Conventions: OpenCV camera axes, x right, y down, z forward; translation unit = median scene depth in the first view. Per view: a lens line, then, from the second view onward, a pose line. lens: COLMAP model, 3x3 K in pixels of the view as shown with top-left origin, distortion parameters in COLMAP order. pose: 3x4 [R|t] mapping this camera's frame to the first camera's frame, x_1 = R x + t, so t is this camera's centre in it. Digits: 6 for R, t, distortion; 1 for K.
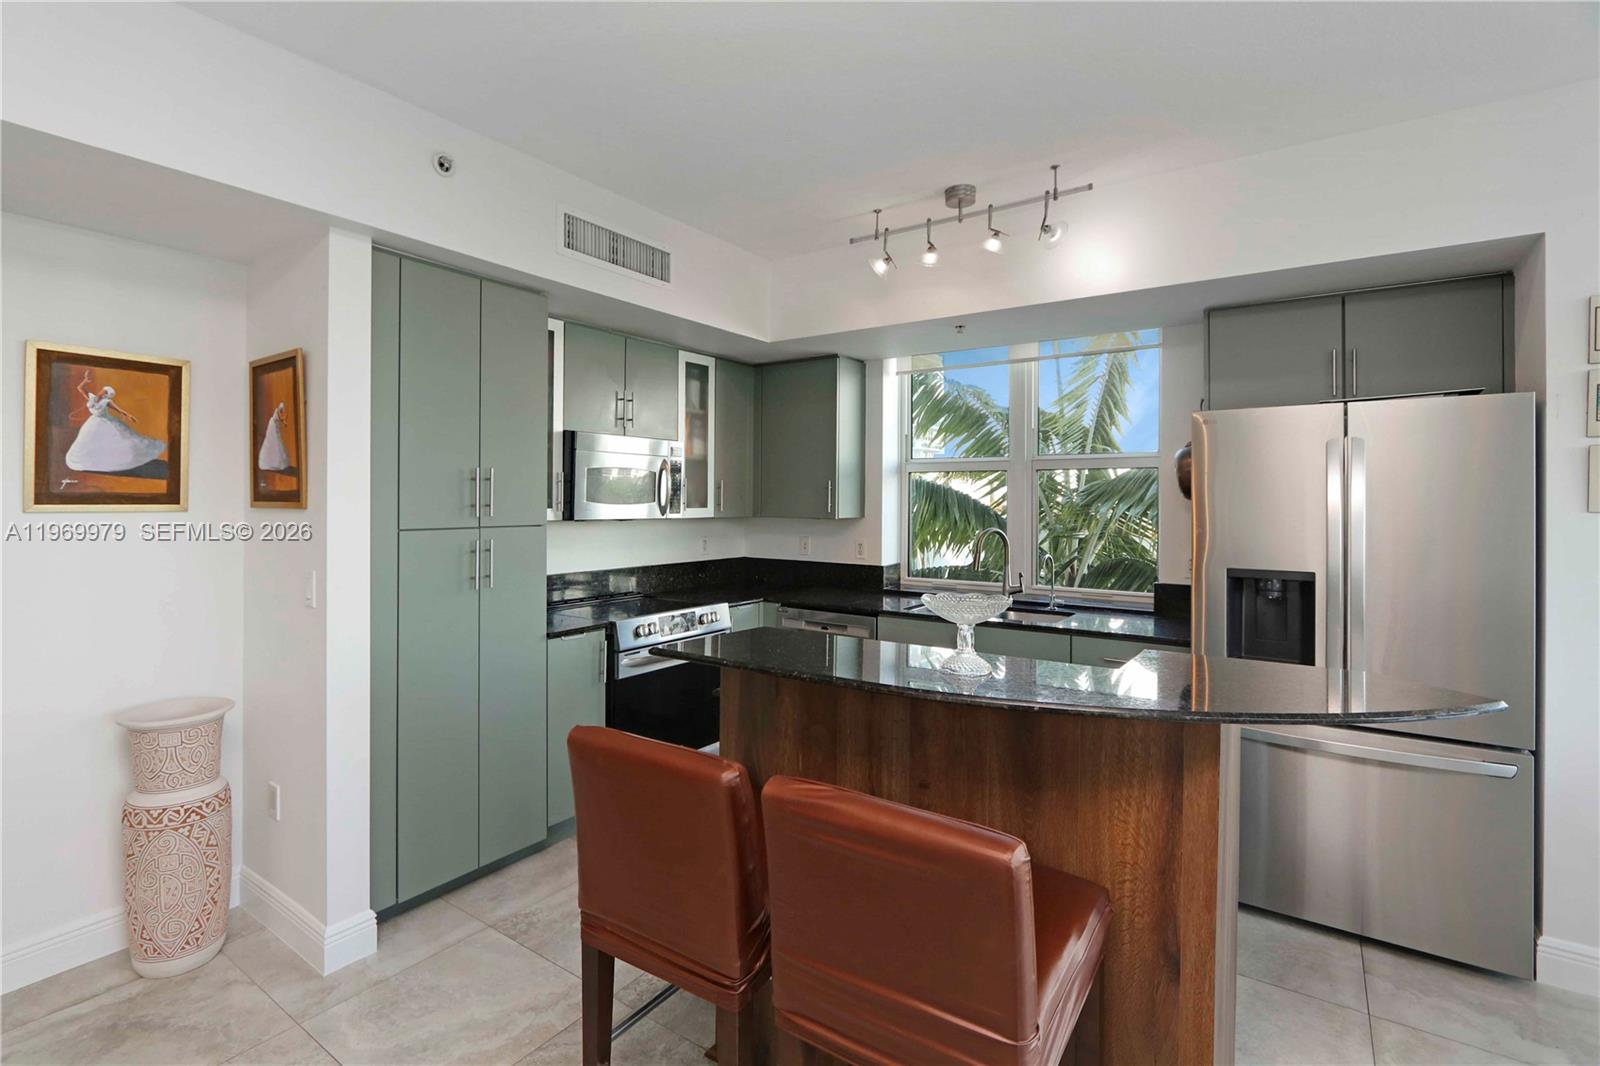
lens RADIAL K [[748.8, 0, 759.6], [0, 748.8, 500.5], [0, 0, 1]] dist [-0.002220, -0.000109]
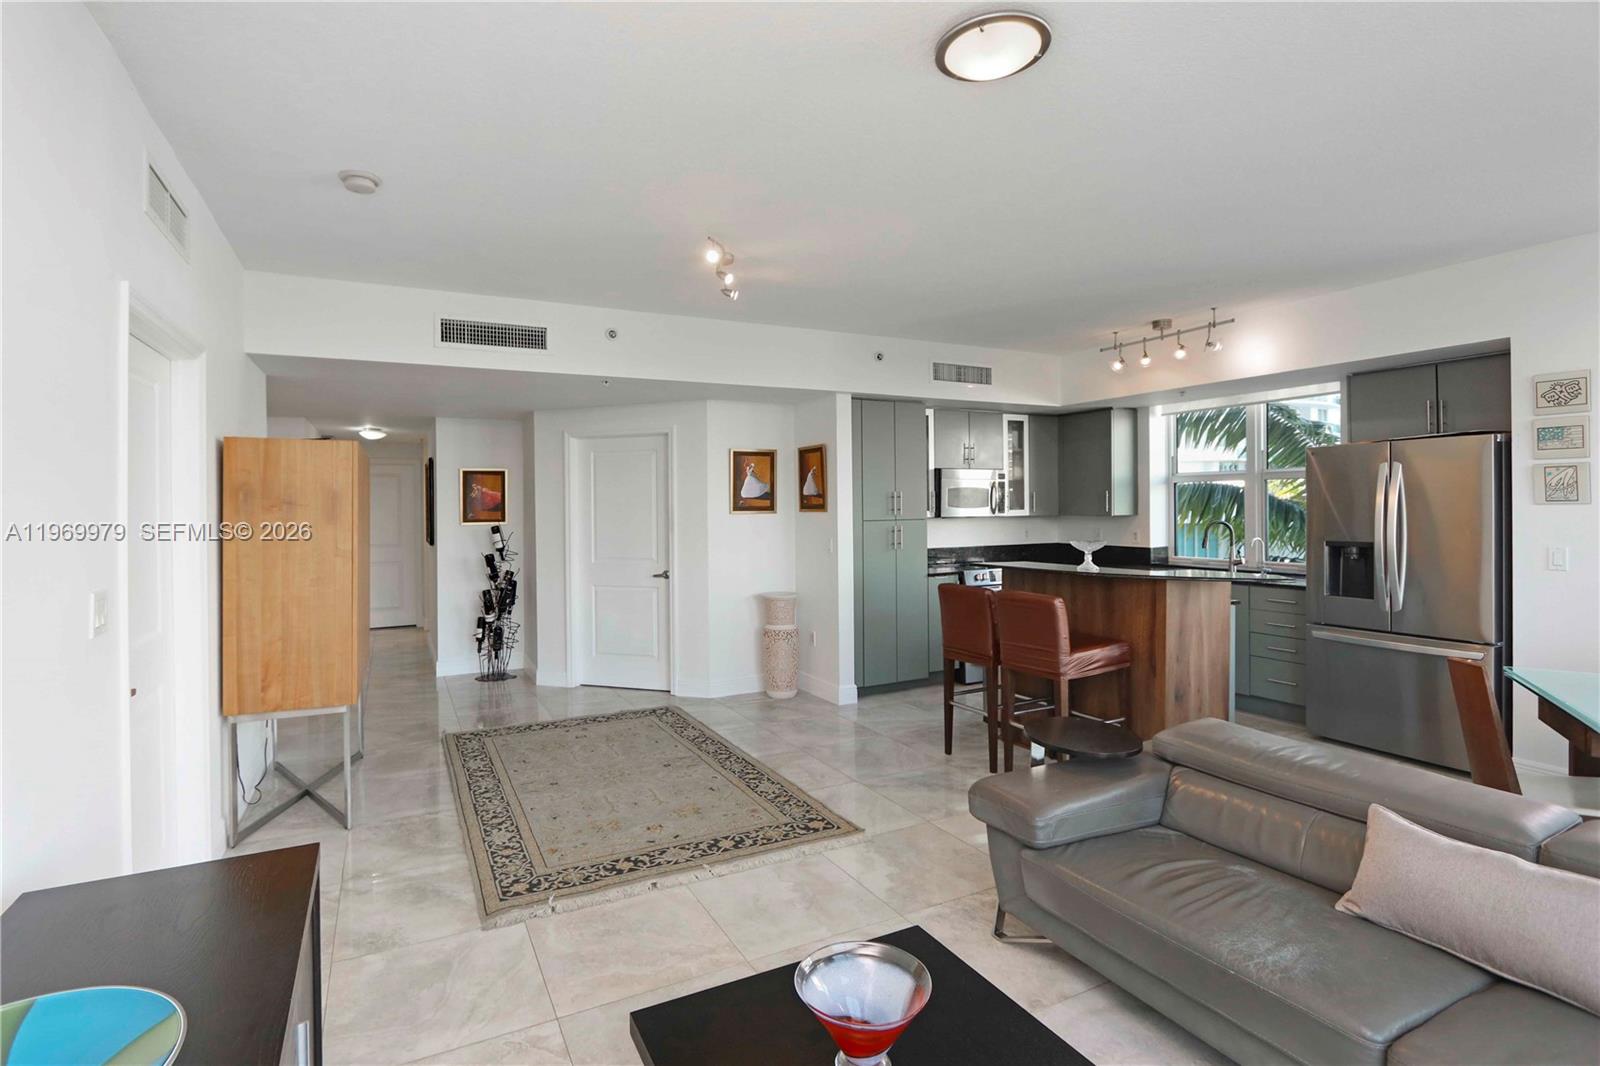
lens RADIAL K [[760.3, 0, 766.9], [0, 760.3, 509.3], [0, 0, 1]] dist [-0.001213, 0.000104]
pose [[0.888845, -0.014715, -0.457971, 0.231303], [0.015866, 0.999873, -0.001332, 0.002751], [0.457933, -0.006082, 0.888966, -0.869165]]
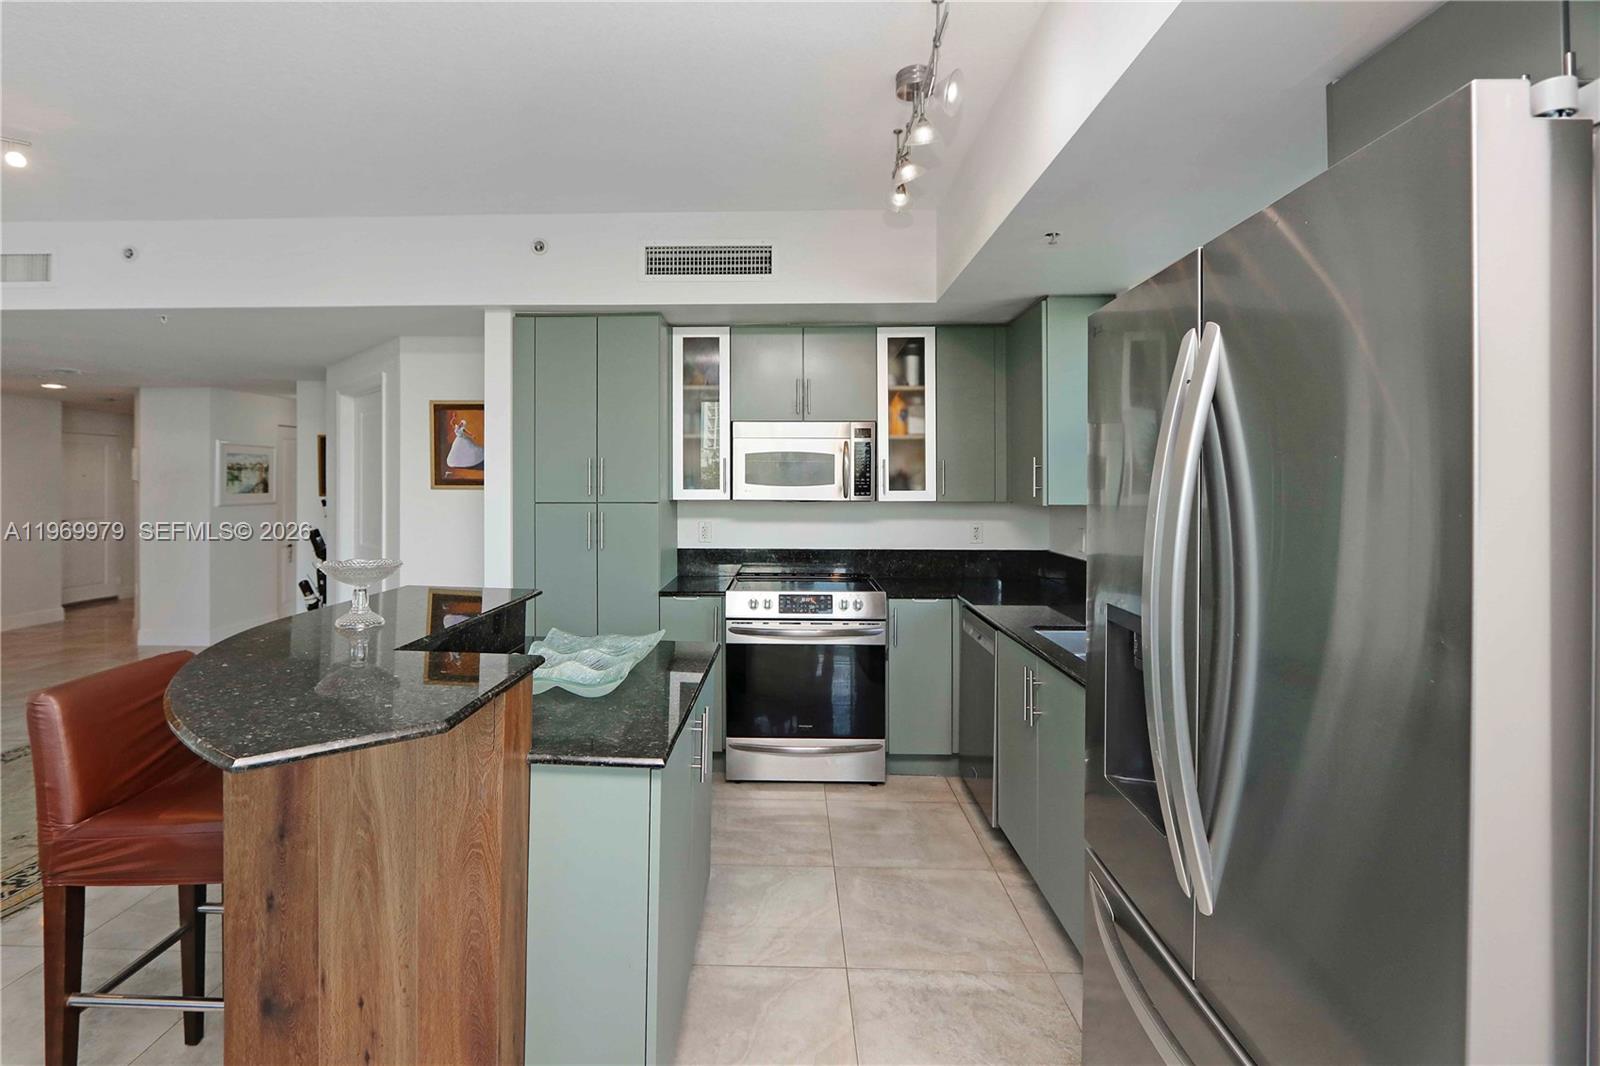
lens RADIAL K [[758.8, 0, 795.6], [0, 758.8, 475.2], [0, 0, 1]] dist [-0.002455, 0.000555]
pose [[0.569273, -0.009462, -0.822094, 0.764357], [-0.000485, 0.999930, -0.011844, 0.002009], [0.822149, 0.007141, 0.569228, 0.419864]]
